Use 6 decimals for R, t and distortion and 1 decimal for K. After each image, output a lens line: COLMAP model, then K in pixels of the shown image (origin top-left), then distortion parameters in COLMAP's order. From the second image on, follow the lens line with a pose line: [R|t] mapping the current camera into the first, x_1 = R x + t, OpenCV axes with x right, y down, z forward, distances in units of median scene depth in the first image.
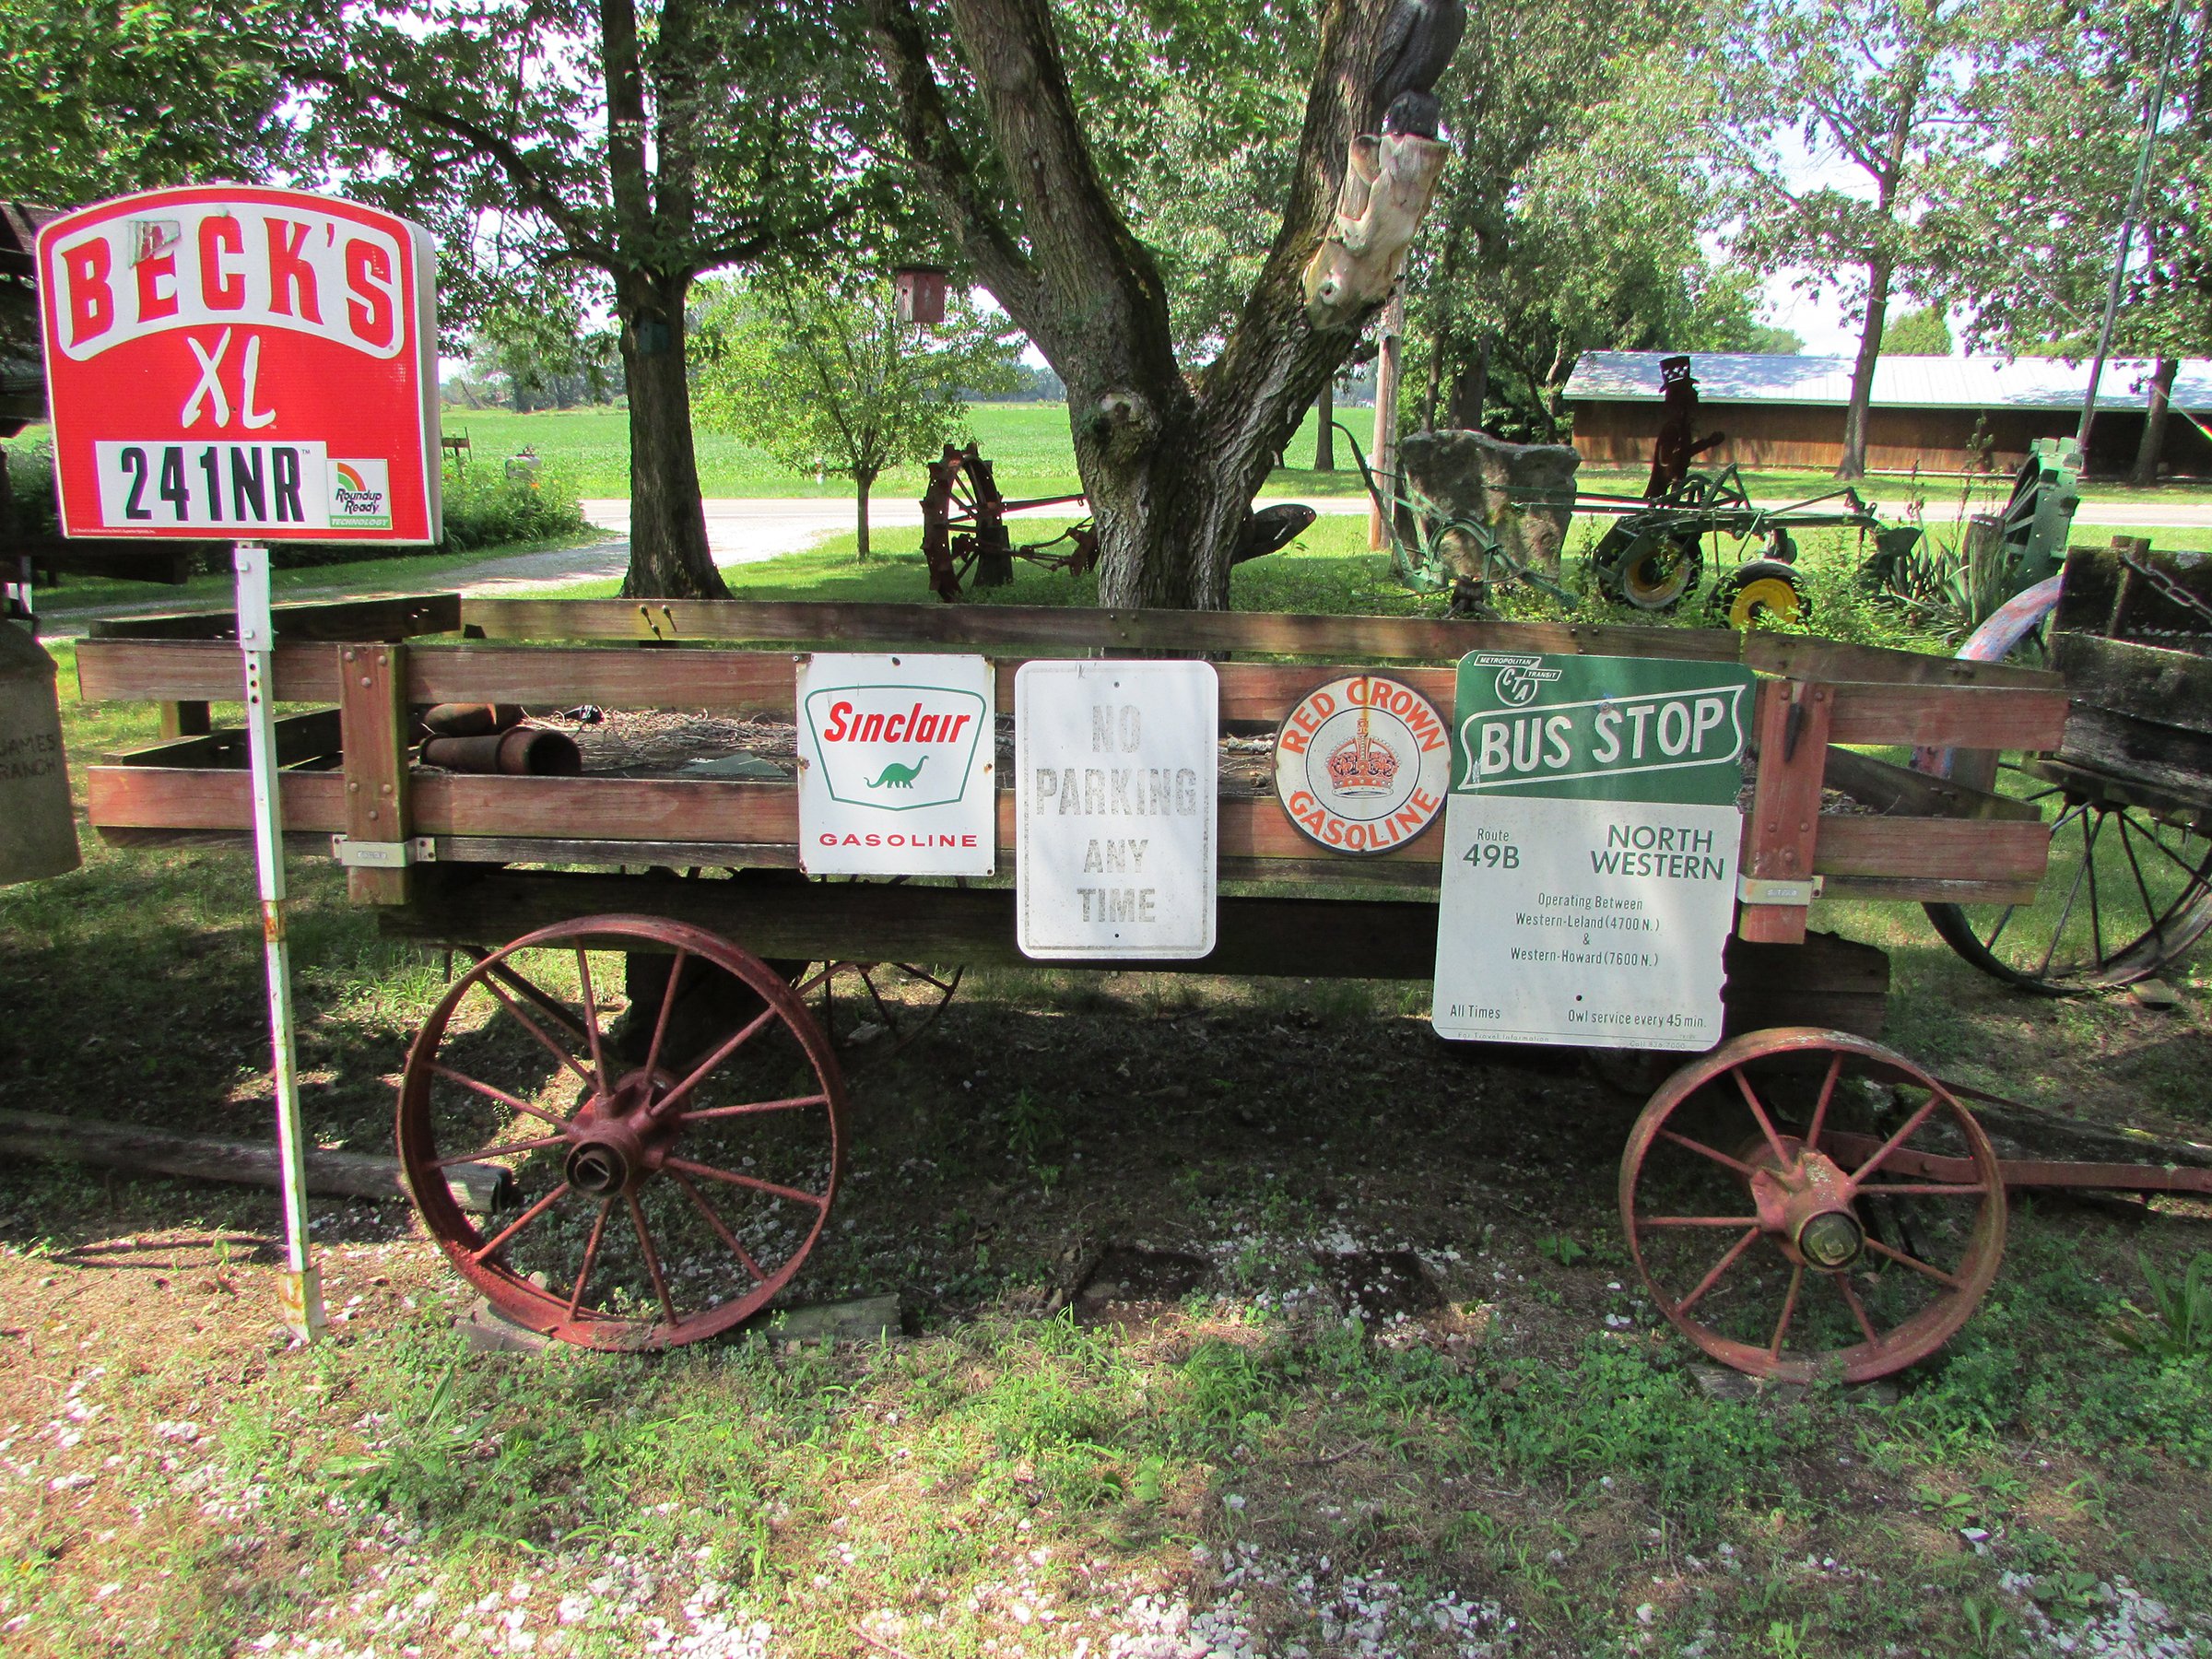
lens RADIAL K [[1637.4, 0, 1106.0], [0, 1637.4, 829.5], [0, 0, 1]] dist [-0.007056, -0.000580]
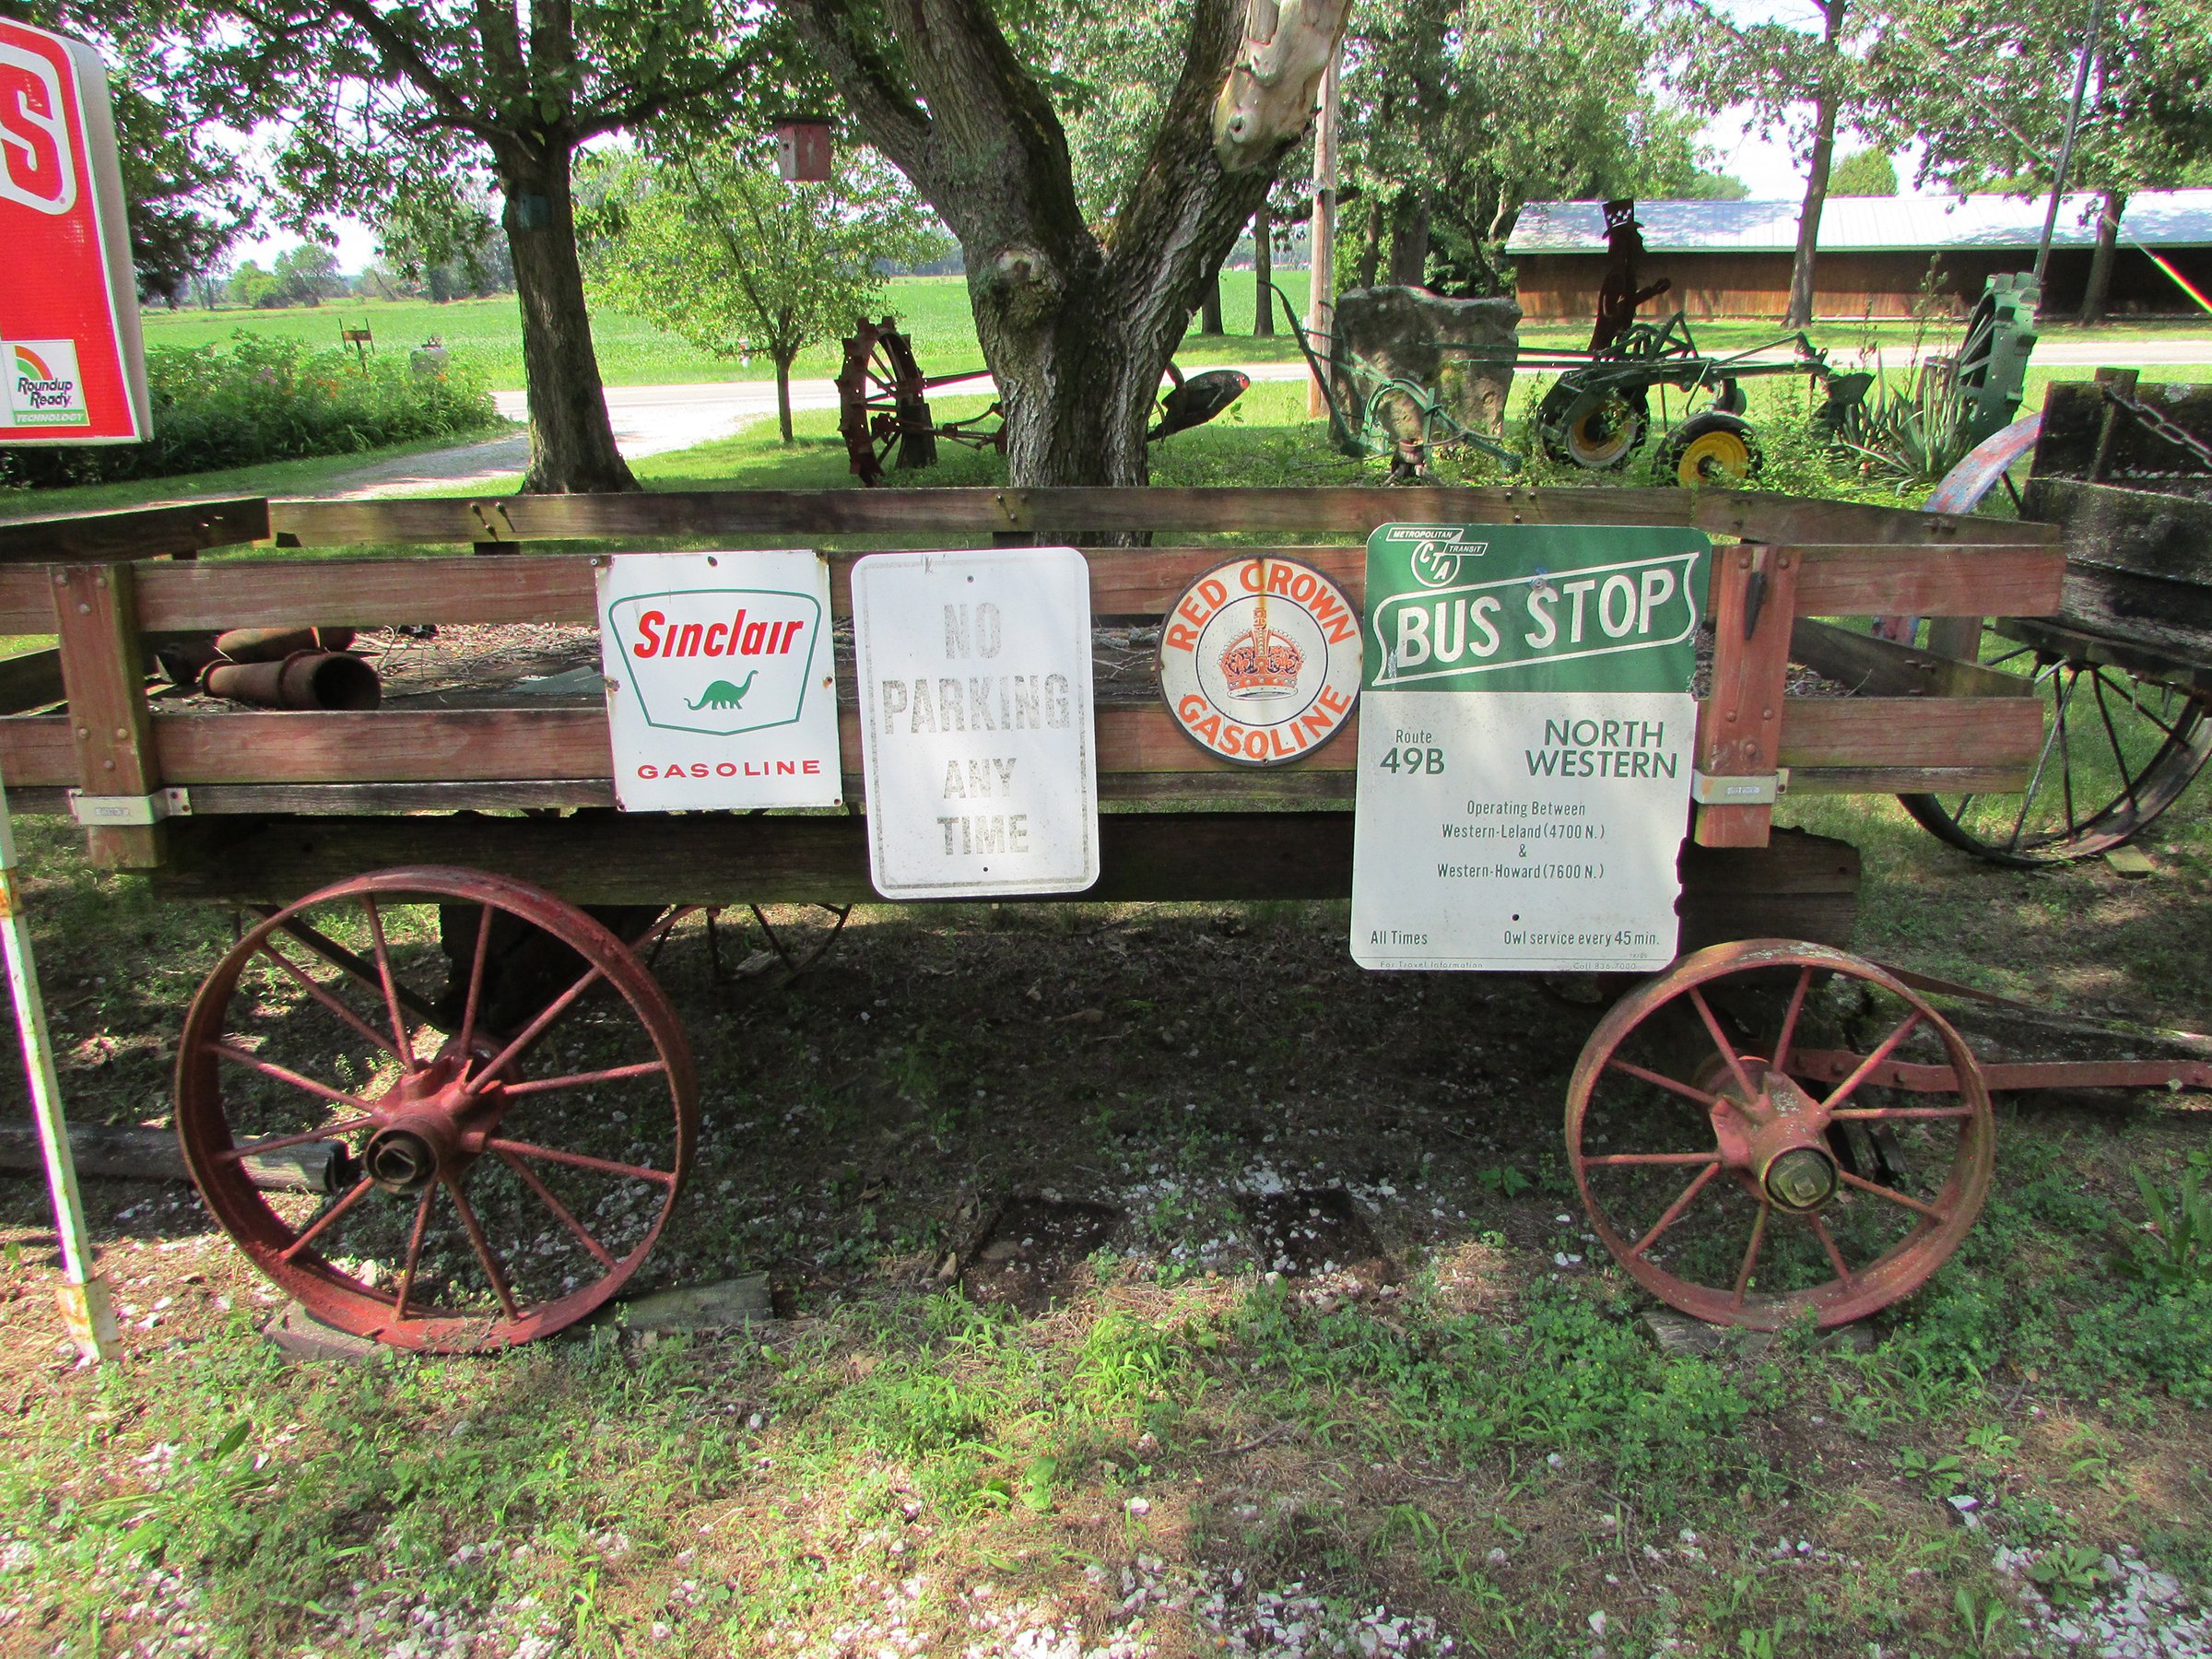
lens RADIAL K [[1621.0, 0, 1106.0], [0, 1621.0, 829.5], [0, 0, 1]] dist [-0.010320, 0.001918]
pose [[0.998968, -0.040100, 0.021320, 0.050641], [0.038390, 0.996418, 0.075345, -0.017948], [-0.024265, -0.074449, 0.996930, 0.135347]]
